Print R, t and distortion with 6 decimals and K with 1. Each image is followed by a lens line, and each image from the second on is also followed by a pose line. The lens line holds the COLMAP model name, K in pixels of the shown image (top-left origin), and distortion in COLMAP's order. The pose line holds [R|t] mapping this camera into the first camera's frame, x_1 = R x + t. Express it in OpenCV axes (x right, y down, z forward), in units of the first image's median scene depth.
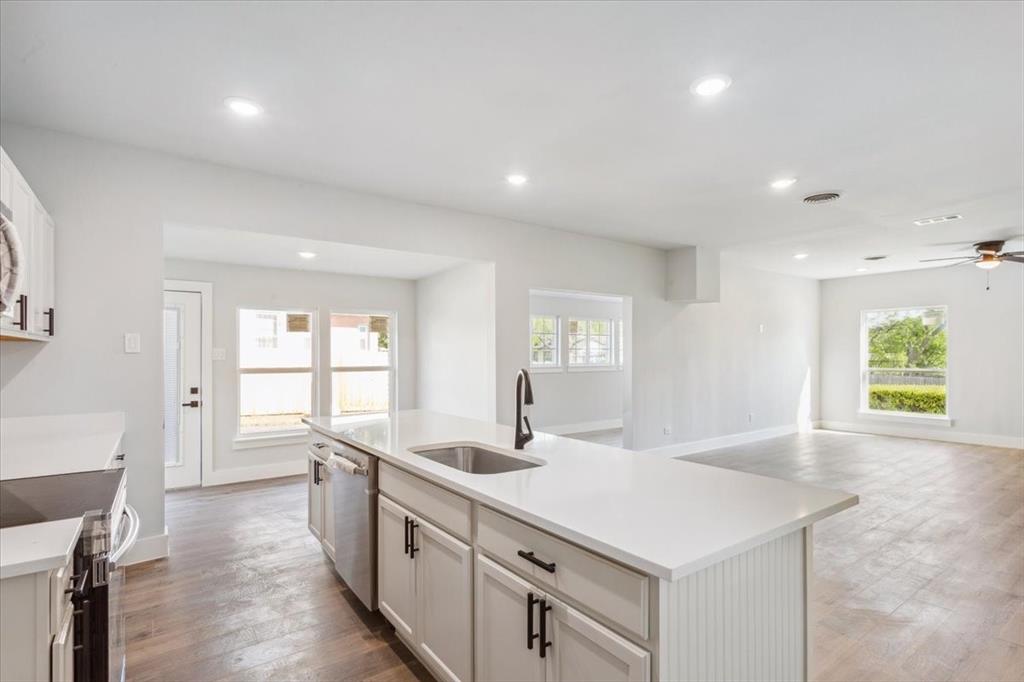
lens RADIAL K [[488.8, 0, 517.8], [0, 488.8, 357.8], [0, 0, 1]] dist [0.007942, 0.000618]
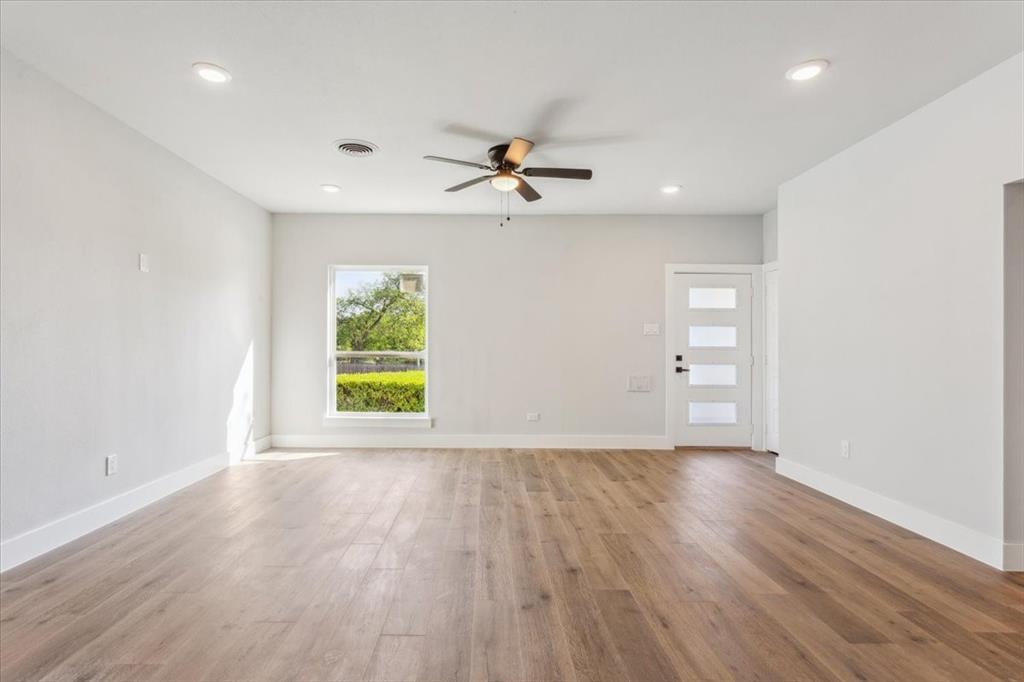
lens RADIAL K [[488.8, 0, 497.3], [0, 488.8, 350.9], [0, 0, 1]] dist [0.007942, 0.000618]
pose [[0.574643, 0.000258, 0.818404, 0.477925], [-0.003707, 0.999991, 0.002288, 0.030193], [-0.818396, -0.004348, 0.574638, 0.709850]]
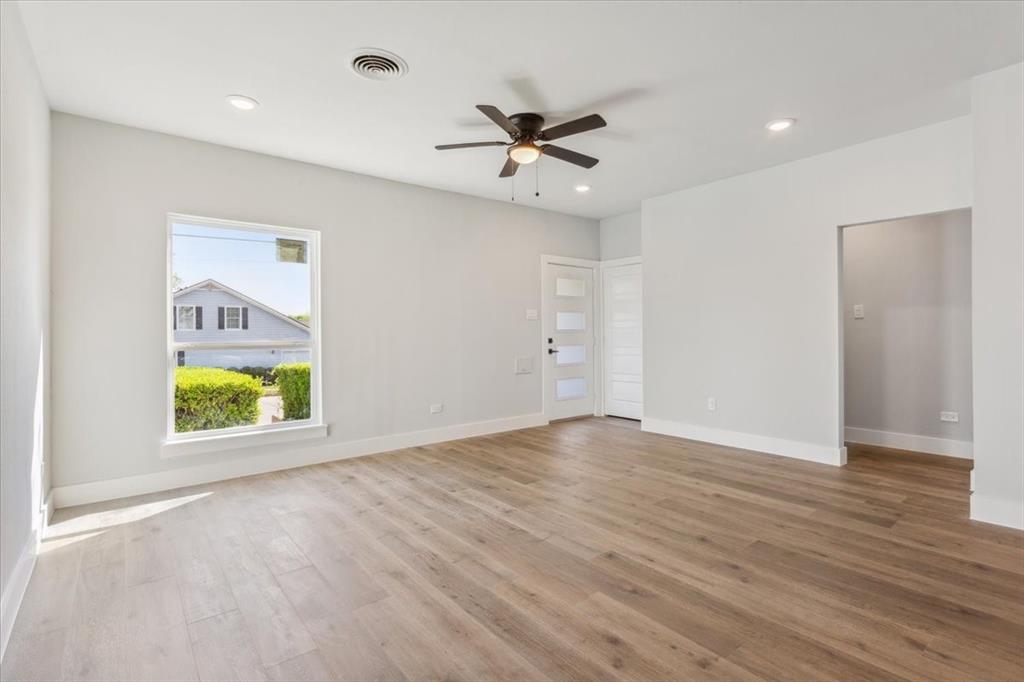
lens RADIAL K [[488.8, 0, 511.1], [0, 488.8, 339.2], [0, 0, 1]] dist [0.007942, 0.000618]
pose [[-0.053127, -0.012728, 0.998507, 0.409321], [0.014457, 0.999804, 0.013514, 0.025648], [-0.998483, 0.015153, -0.052933, 1.164258]]
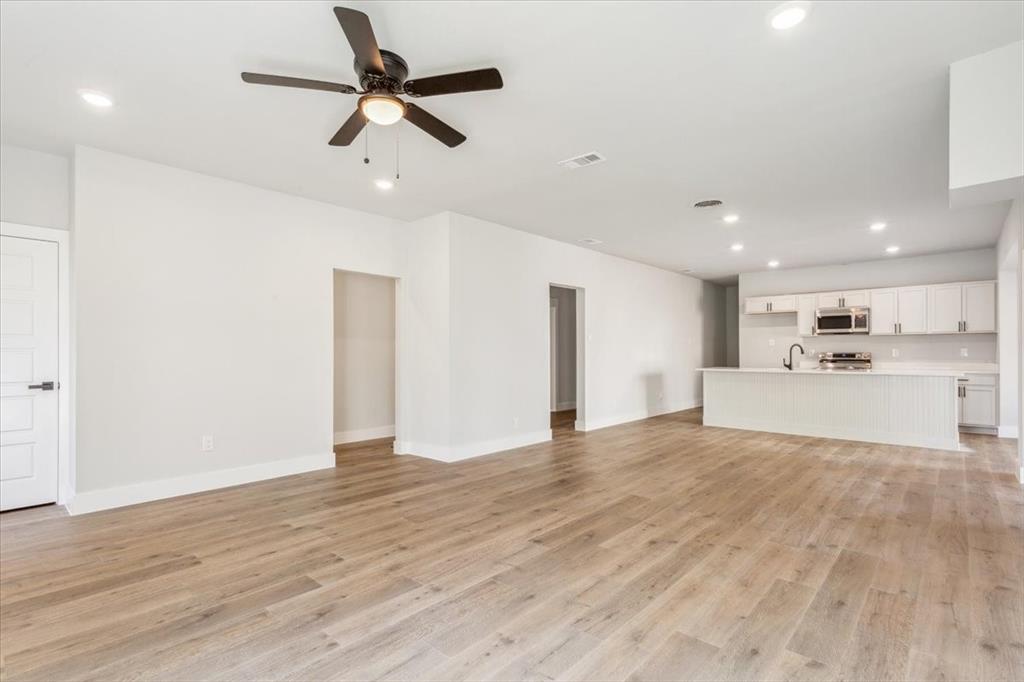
lens RADIAL K [[488.8, 0, 514.1], [0, 488.8, 344.5], [0, 0, 1]] dist [0.007942, 0.000618]
pose [[-0.978320, 0.000617, -0.207098, 1.043036], [0.002983, 0.999934, -0.011114, 0.023005], [0.207078, -0.011491, -0.978257, 1.611547]]
